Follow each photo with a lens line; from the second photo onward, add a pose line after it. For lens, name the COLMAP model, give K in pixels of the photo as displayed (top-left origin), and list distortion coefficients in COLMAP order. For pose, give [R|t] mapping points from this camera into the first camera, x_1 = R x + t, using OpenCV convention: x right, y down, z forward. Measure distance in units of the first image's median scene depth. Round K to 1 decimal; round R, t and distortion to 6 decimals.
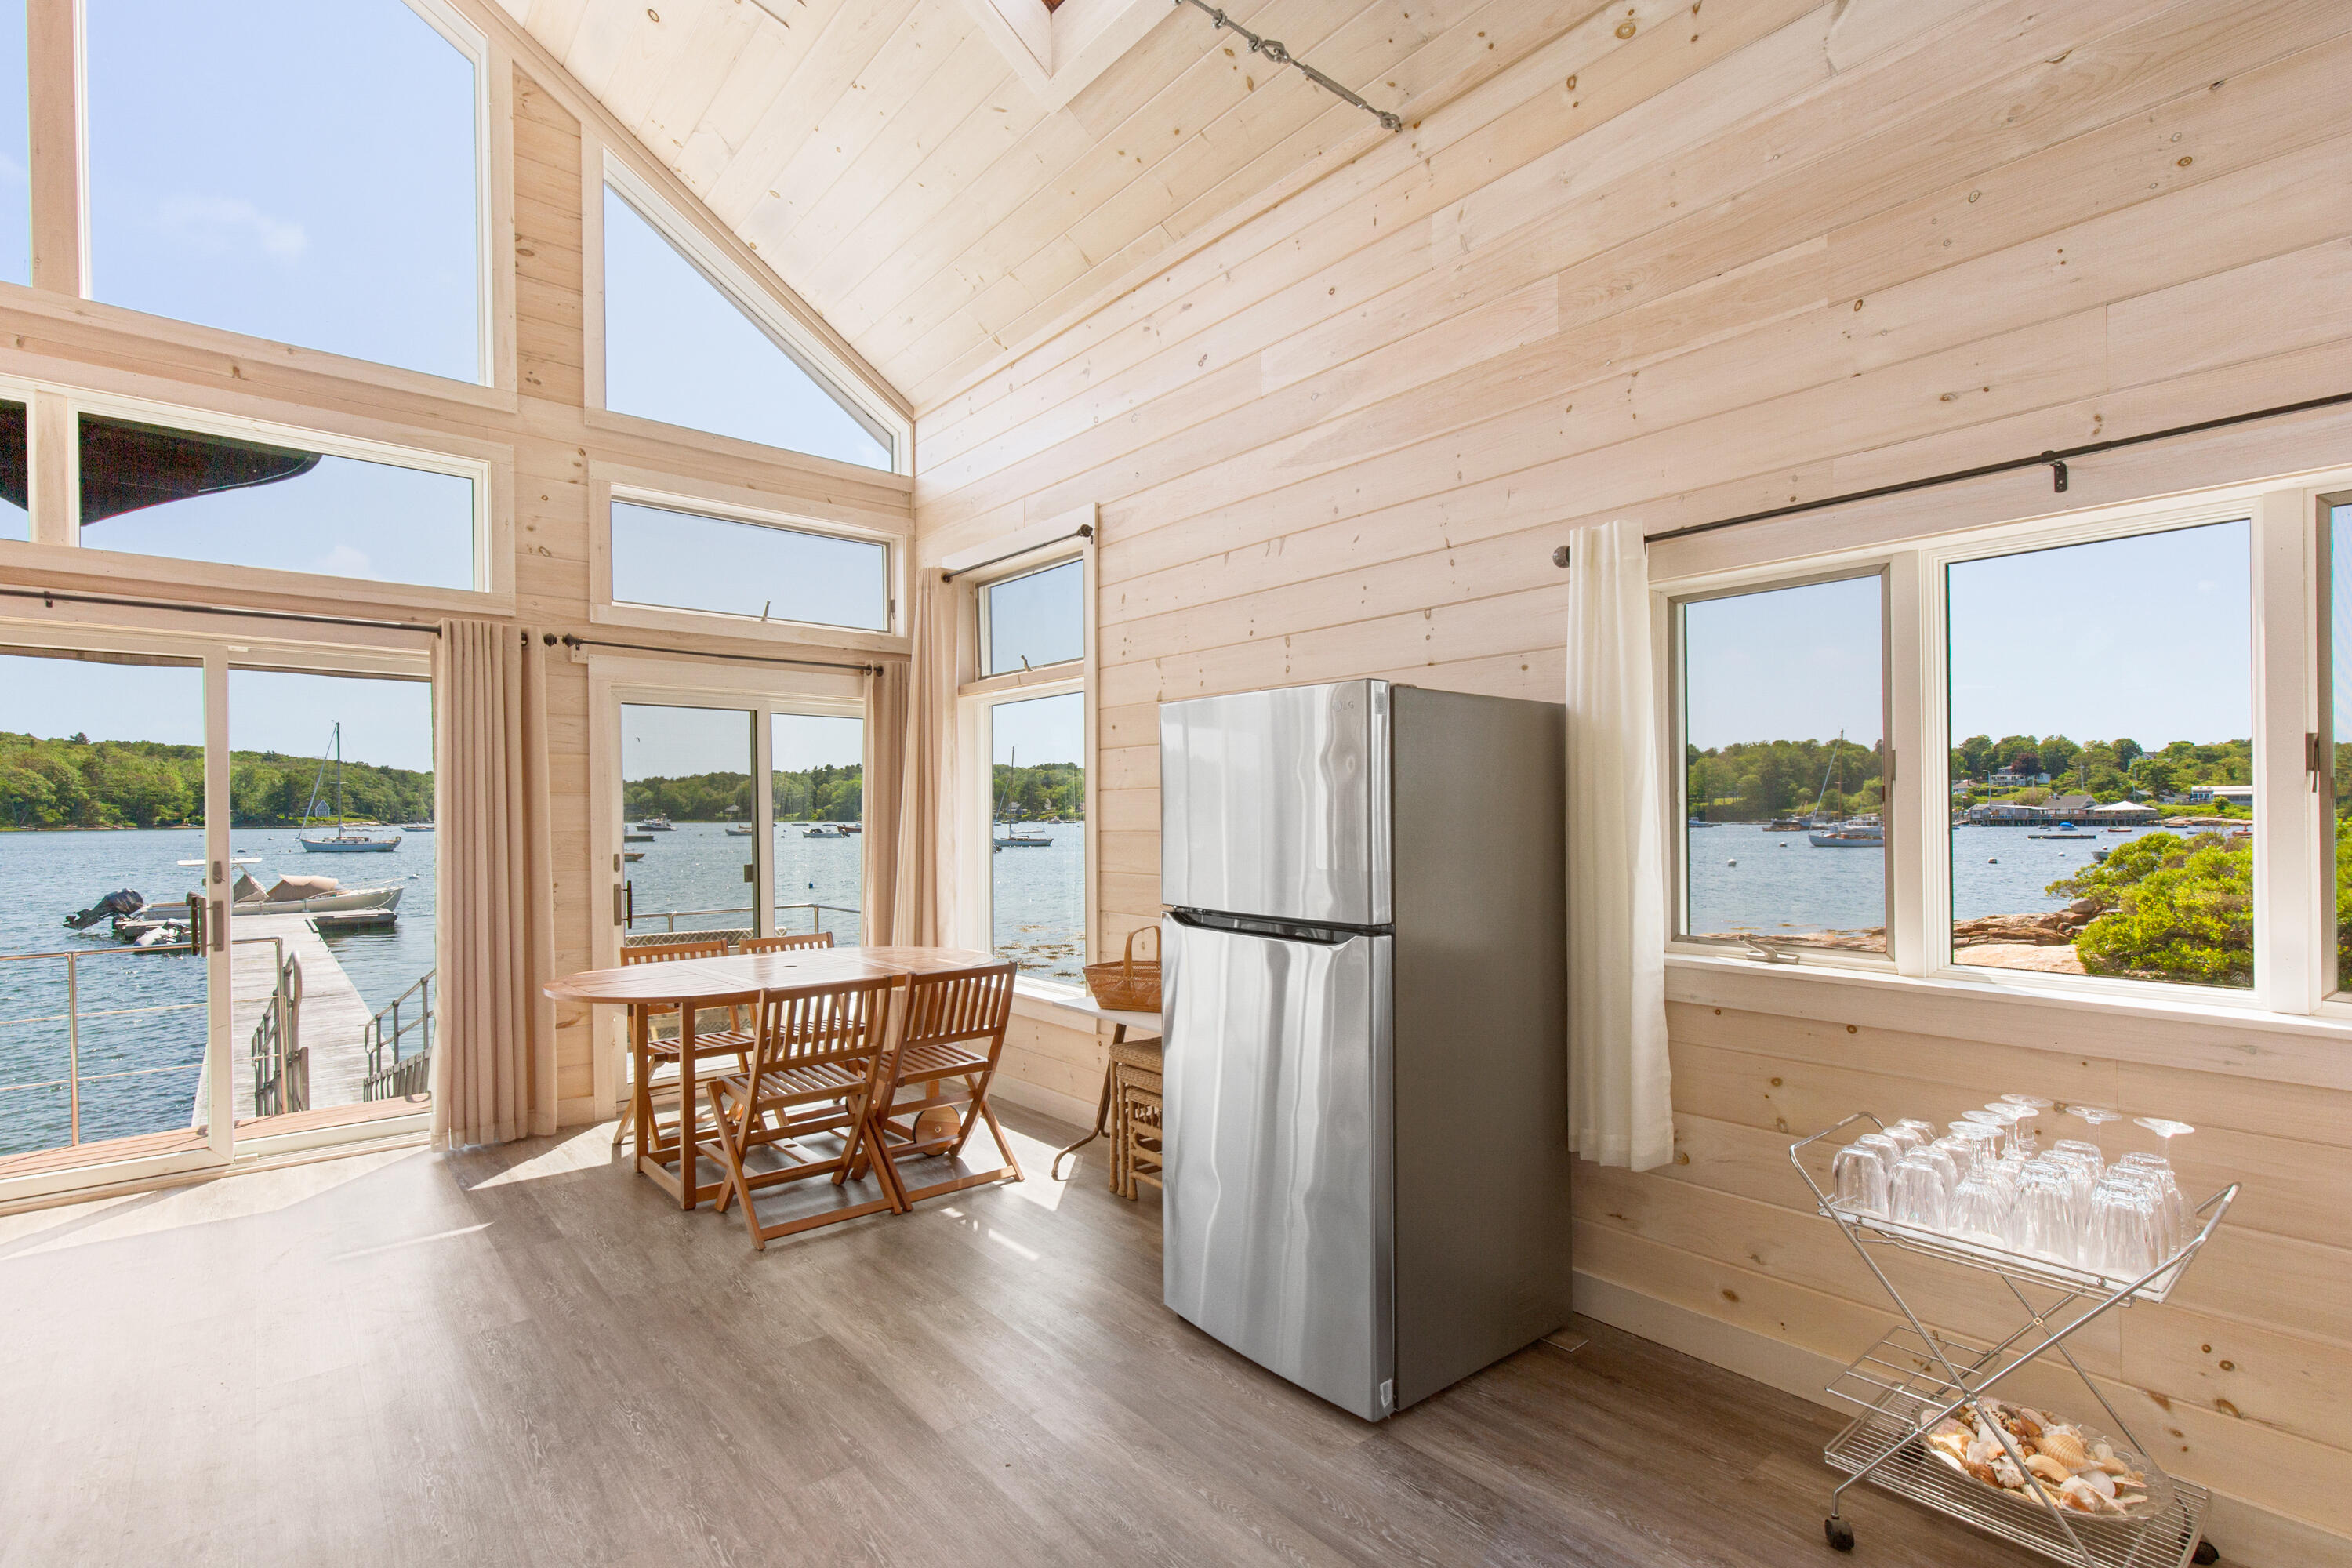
lens RADIAL K [[1123.5, 0, 1176.9], [0, 1123.5, 811.5], [0, 0, 1]] dist [0.026260, 0.000001]
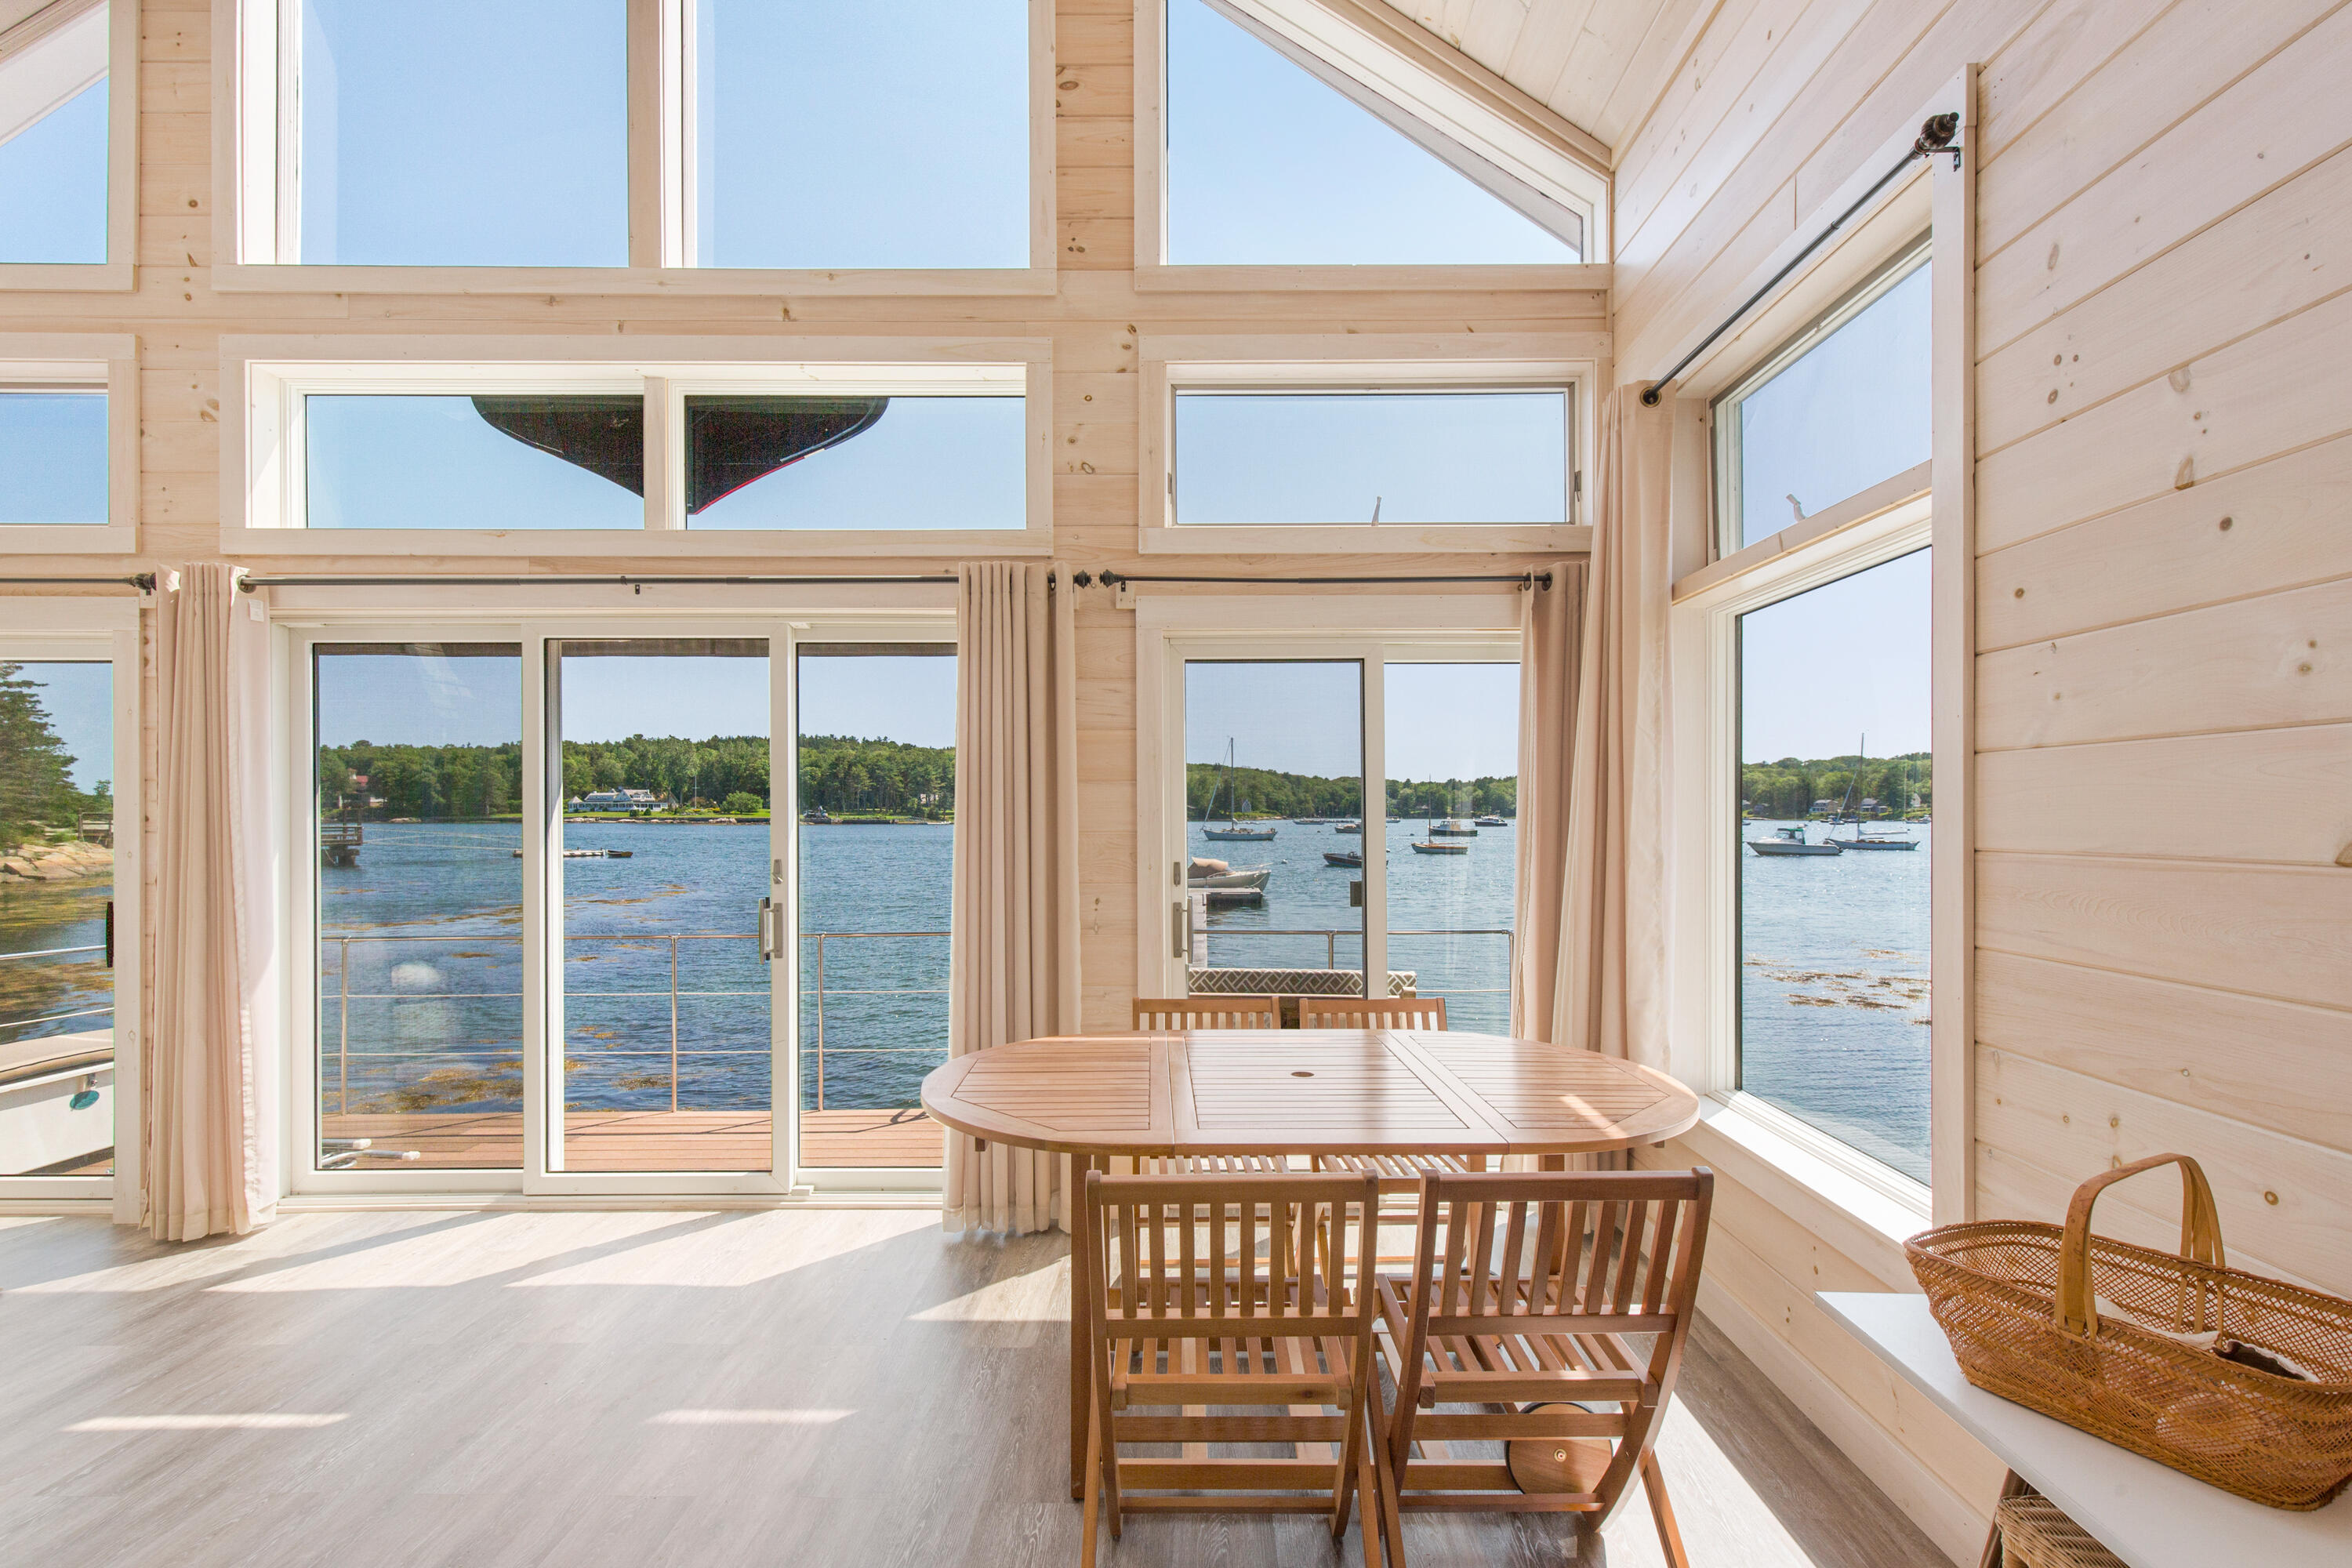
lens RADIAL K [[1079.5, 0, 1184.0], [0, 1079.5, 816.5], [0, 0, 1]] dist [0.003664, -0.000342]
pose [[0.758548, 0.005630, -0.651592, -0.027975], [-0.000933, 0.999971, 0.007553, 0.002018], [0.651616, -0.005121, 0.758532, 0.477128]]
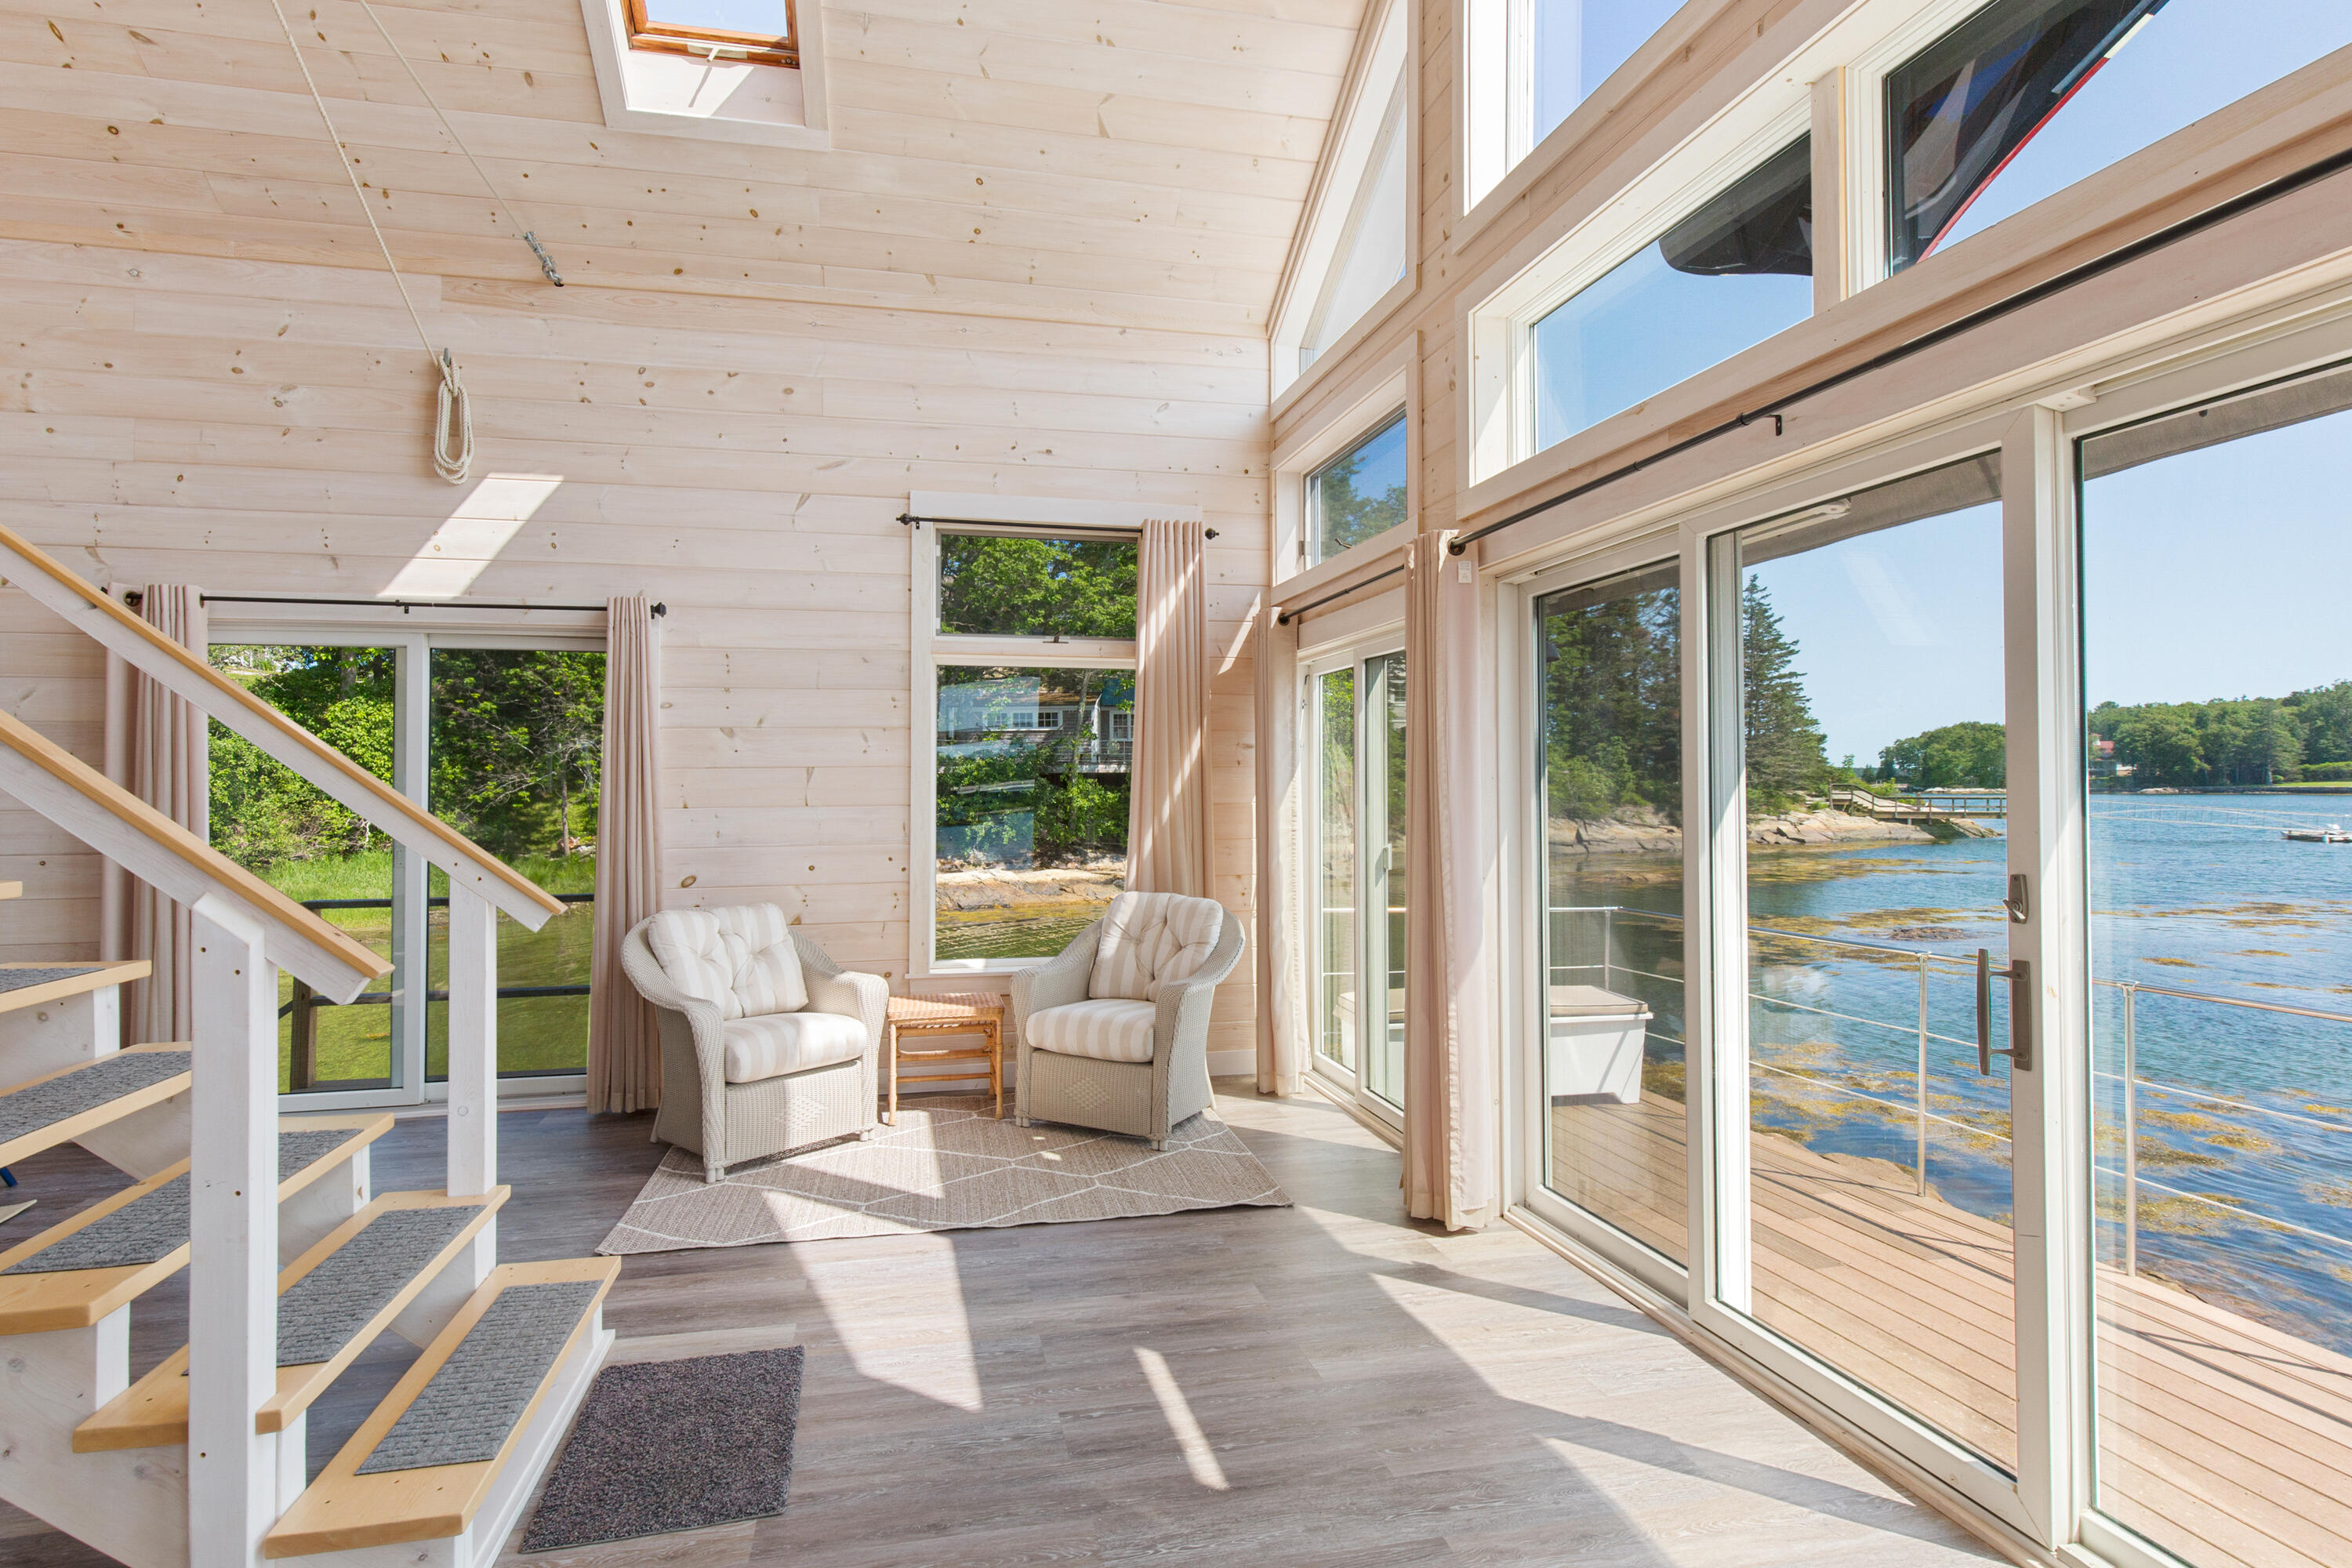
lens RADIAL K [[1163.5, 0, 1158.0], [0, 1163.5, 776.7], [0, 0, 1]] dist [0.002922, -0.000224]
pose [[-0.461550, -0.002555, -0.887110, -0.161959], [0.009968, 0.999918, -0.008066, 0.003062], [0.887058, -0.012566, -0.461487, 0.683995]]
